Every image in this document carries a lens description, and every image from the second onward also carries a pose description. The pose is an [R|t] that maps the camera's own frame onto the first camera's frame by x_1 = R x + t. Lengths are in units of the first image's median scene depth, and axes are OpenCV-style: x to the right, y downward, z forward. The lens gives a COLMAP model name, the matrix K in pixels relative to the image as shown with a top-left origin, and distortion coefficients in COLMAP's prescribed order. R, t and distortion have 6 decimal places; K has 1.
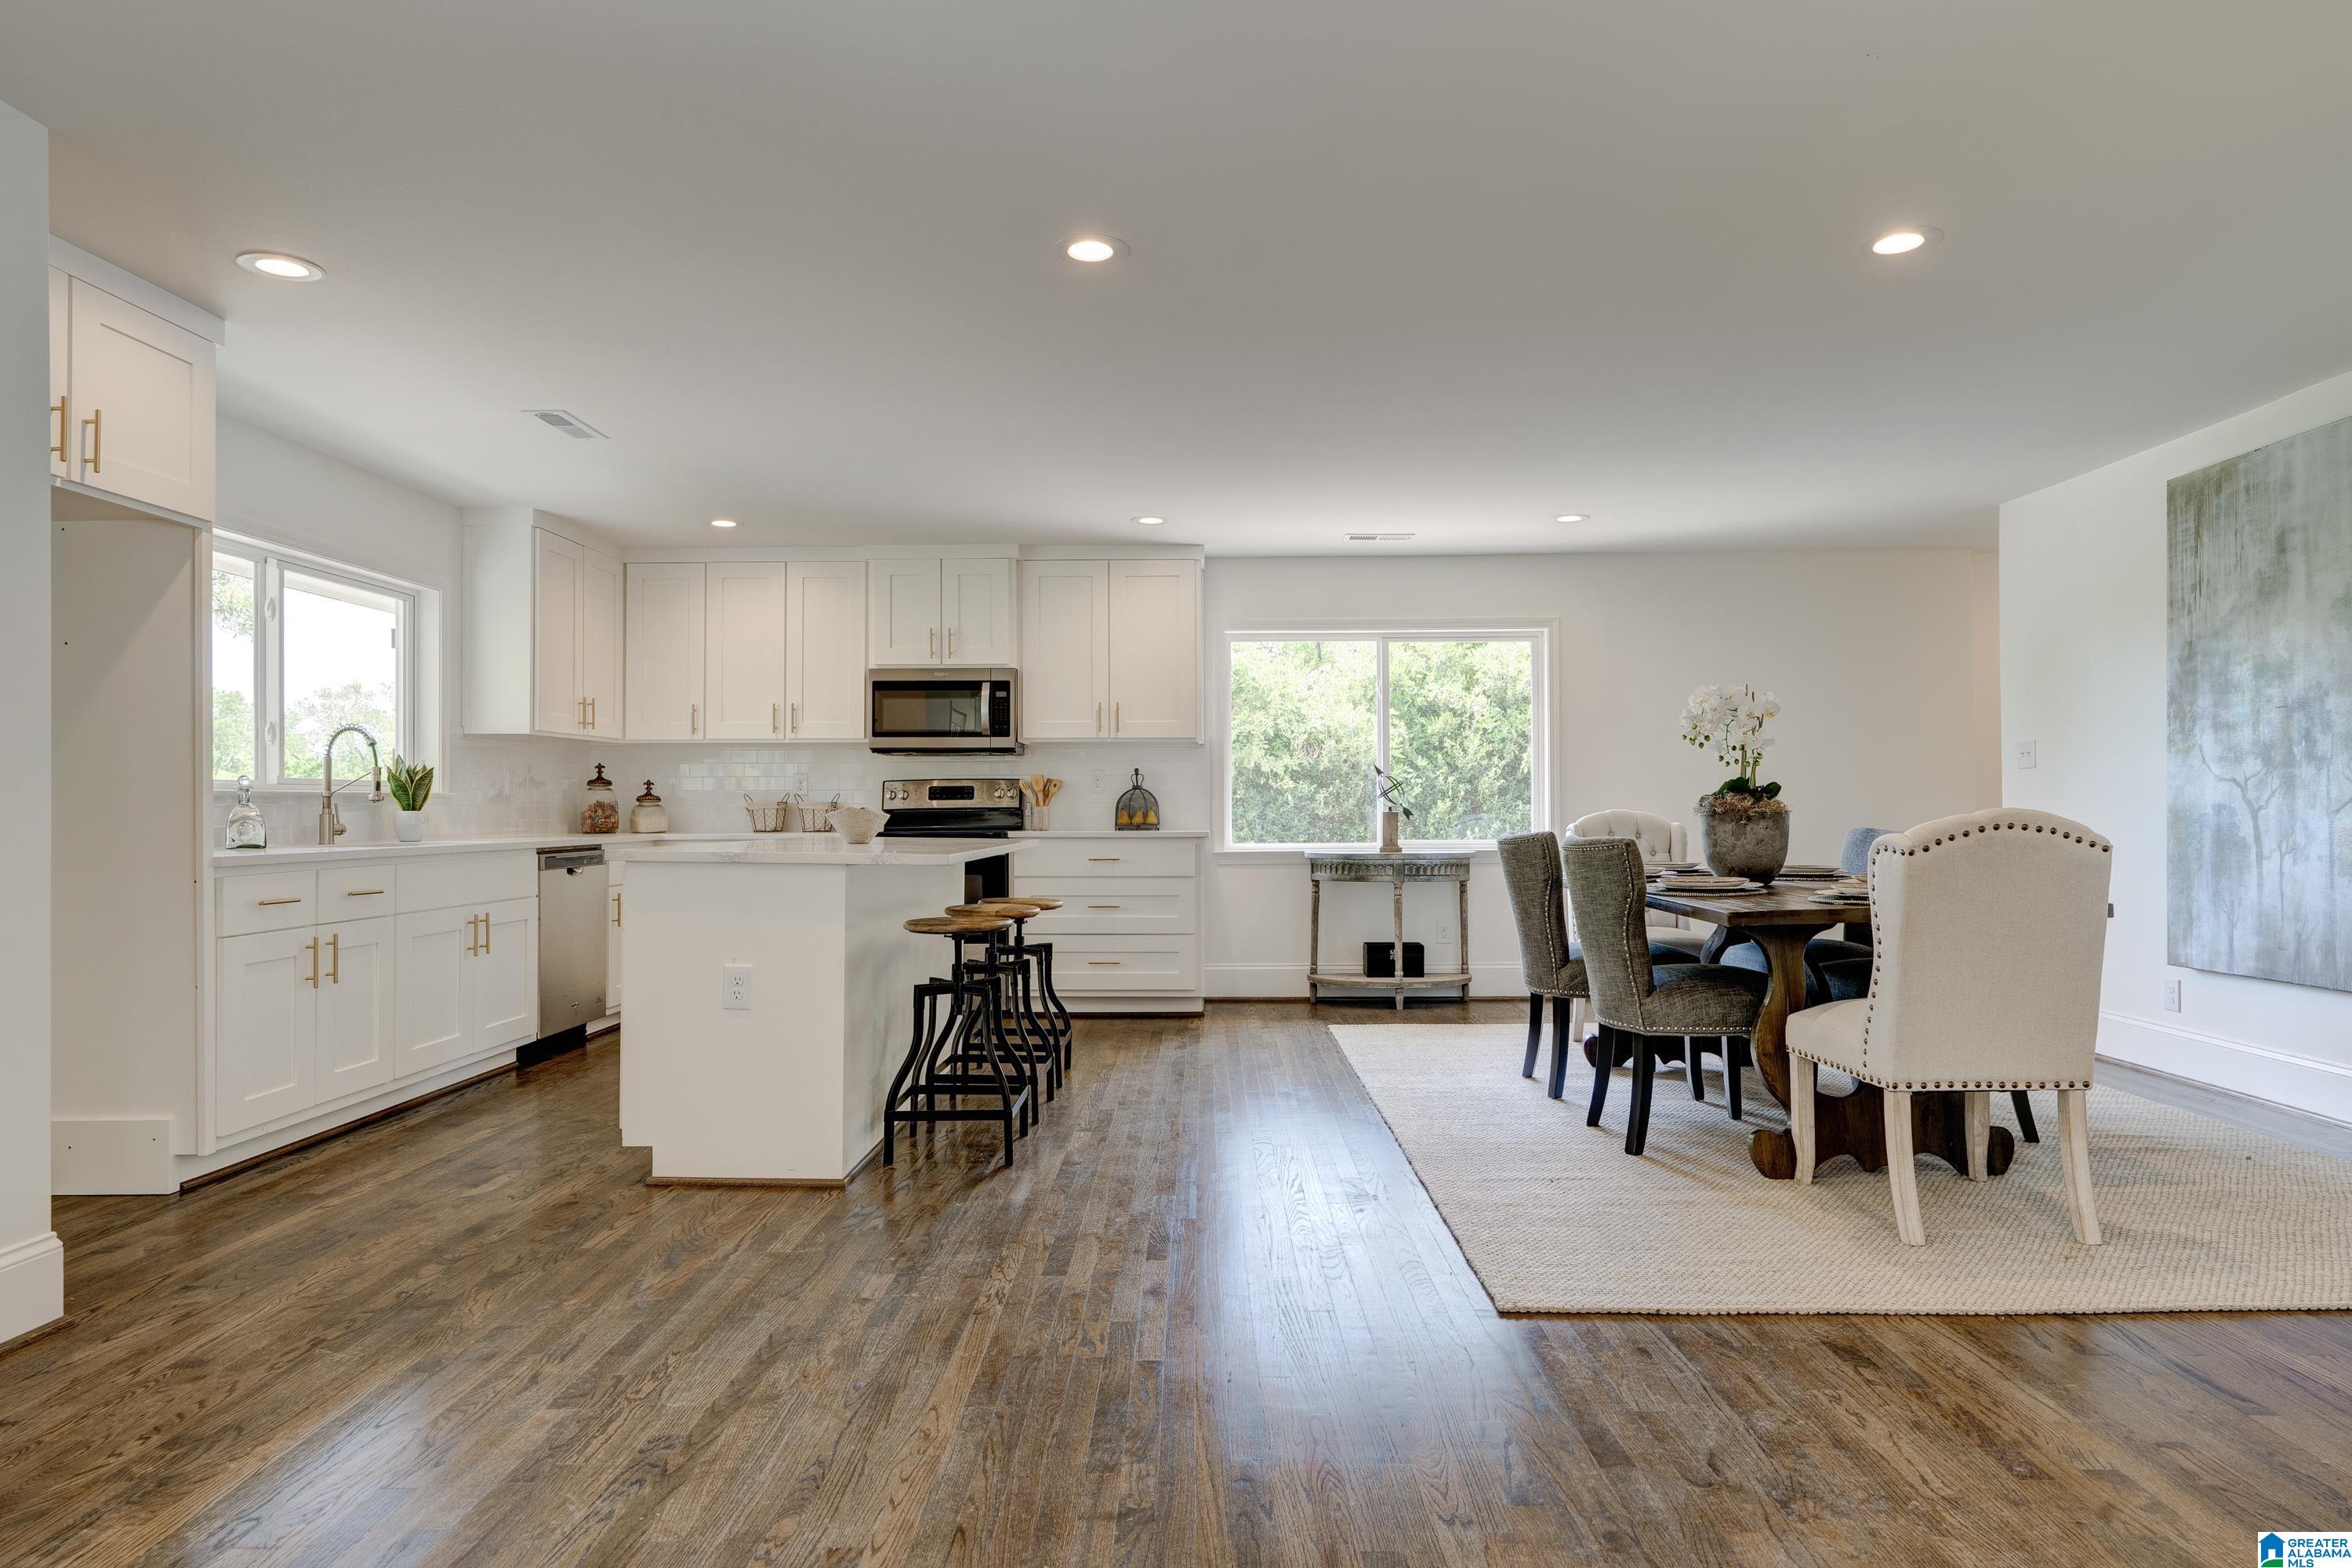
lens RADIAL K [[1348.1, 0, 1173.5], [0, 1348.1, 792.6], [0, 0, 1]] dist [-0.001051, 0.002091]
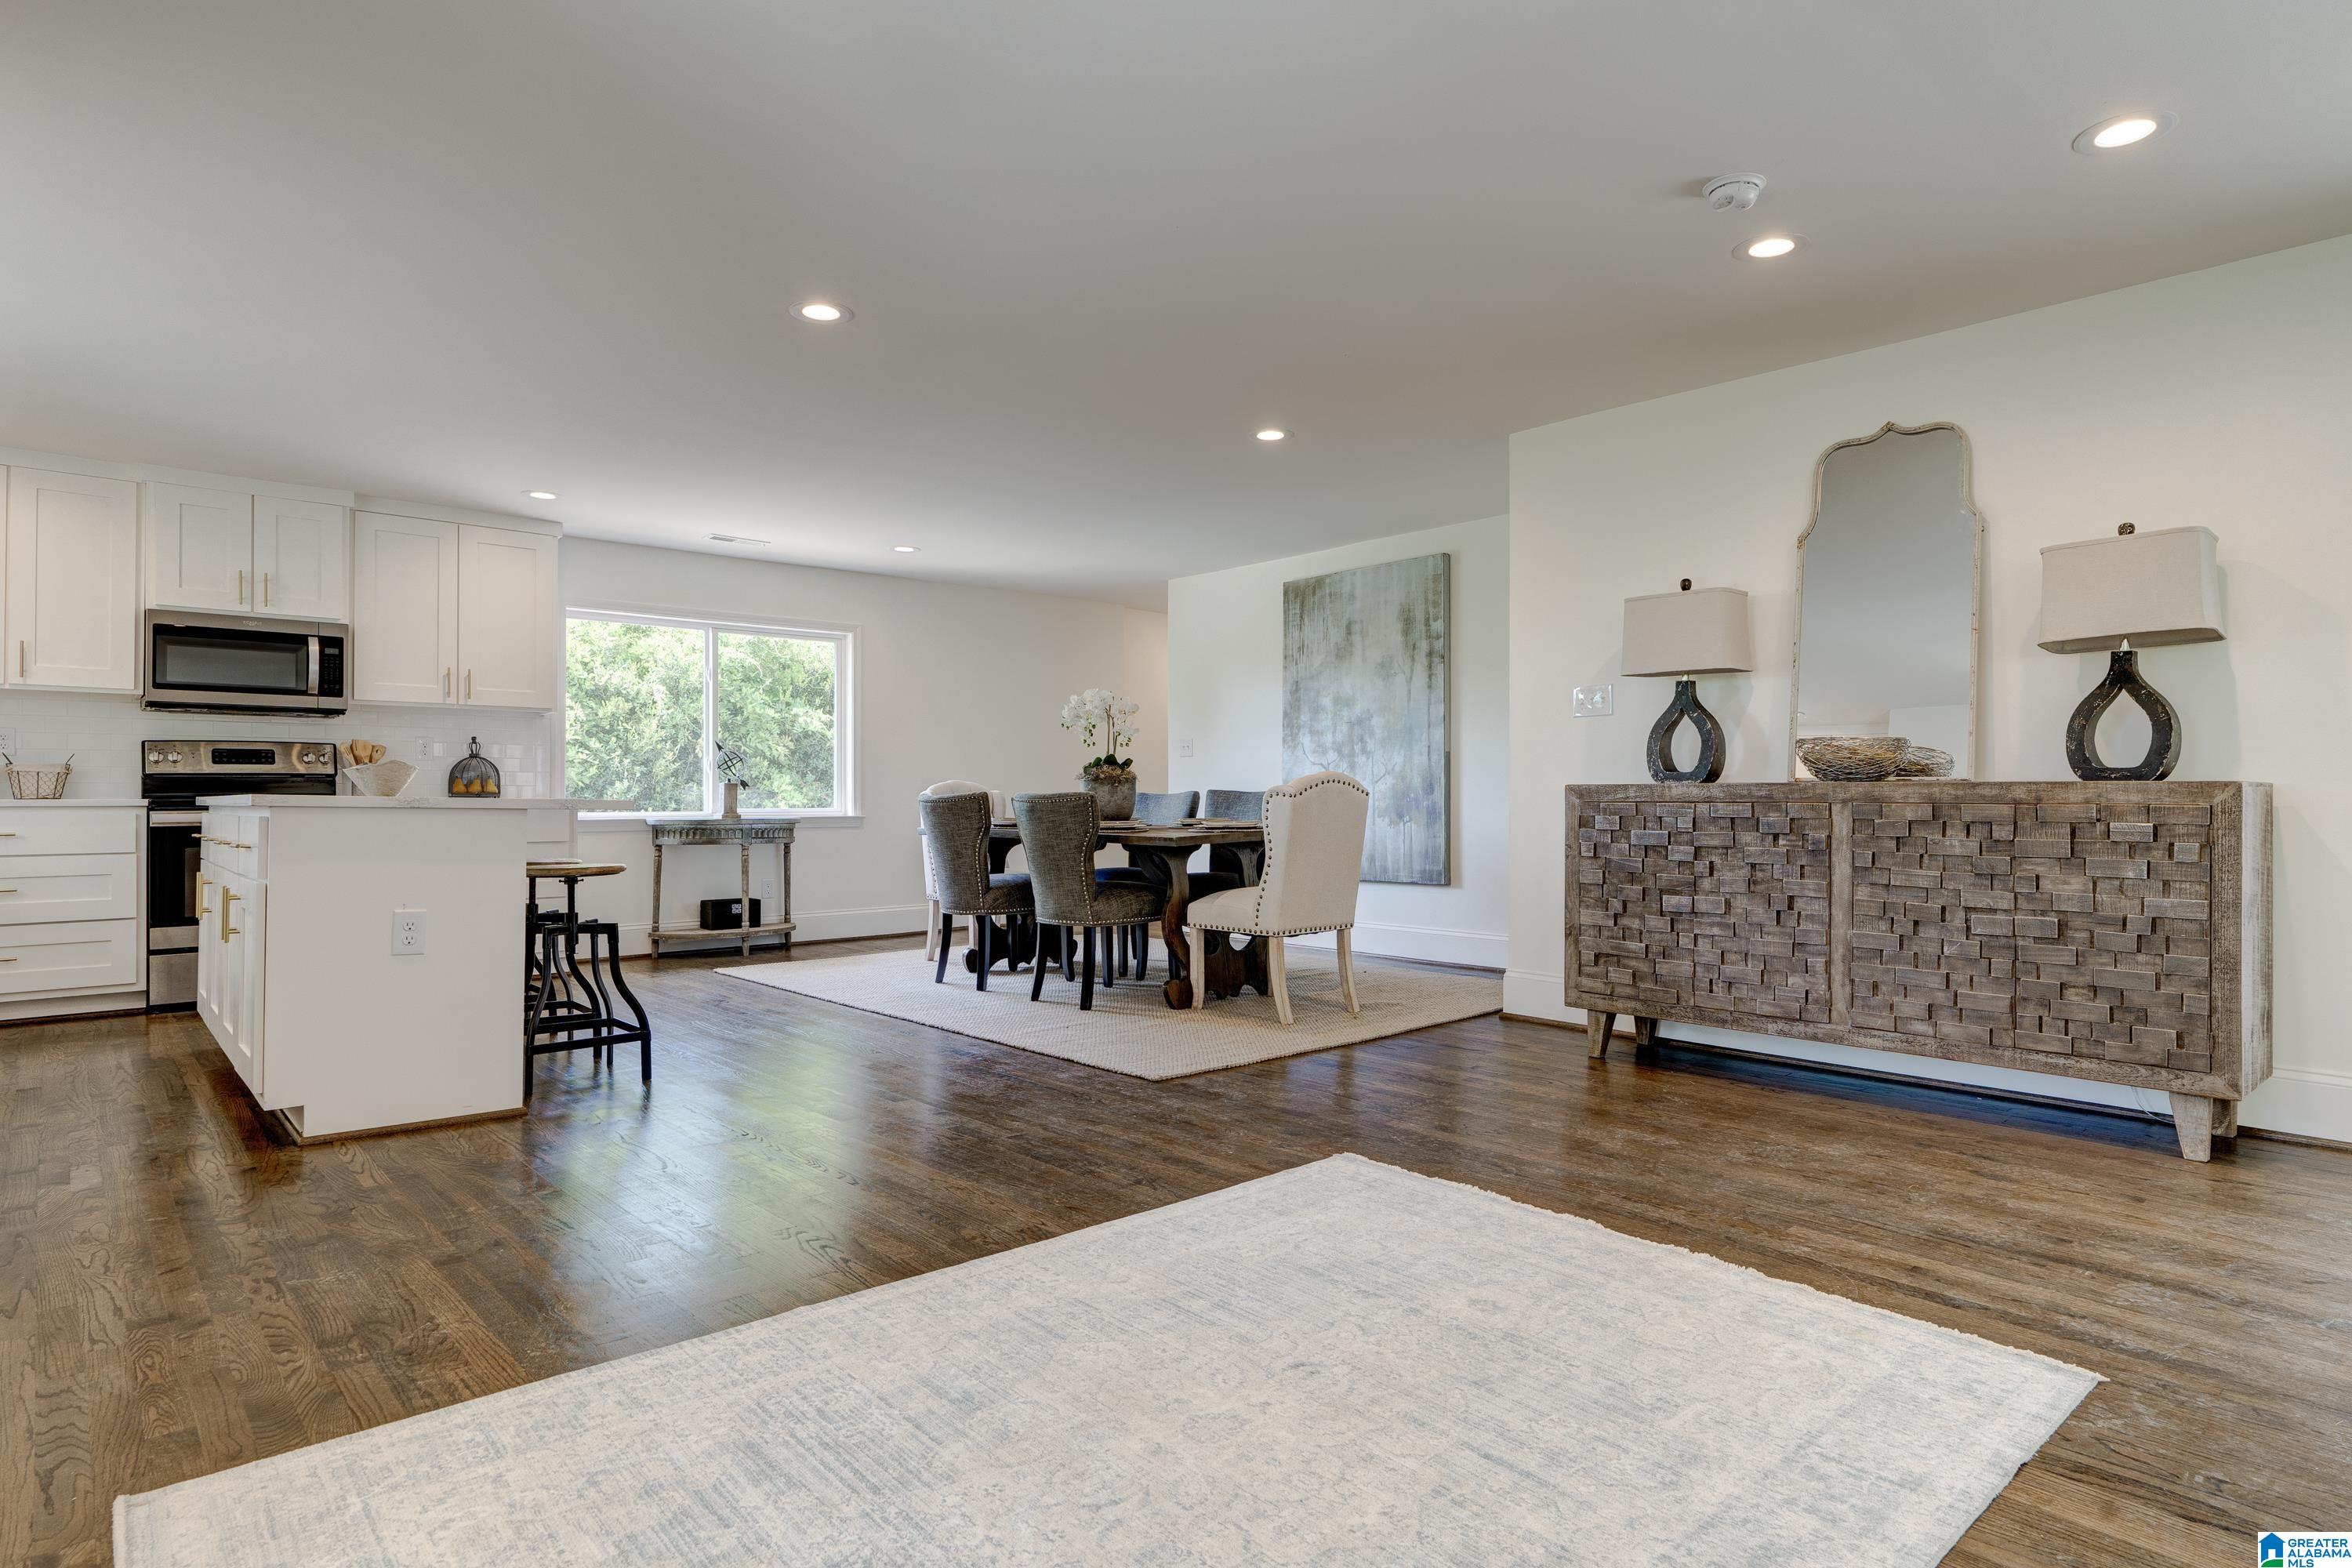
lens RADIAL K [[1290.3, 0, 1177.1], [0, 1290.3, 788.8], [0, 0, 1]] dist [-0.004471, -0.000177]
pose [[0.733828, 0.009410, 0.679270, -0.304538], [-0.010083, 0.999945, -0.002959, 0.018888], [-0.679260, -0.004677, 0.733883, -0.048992]]
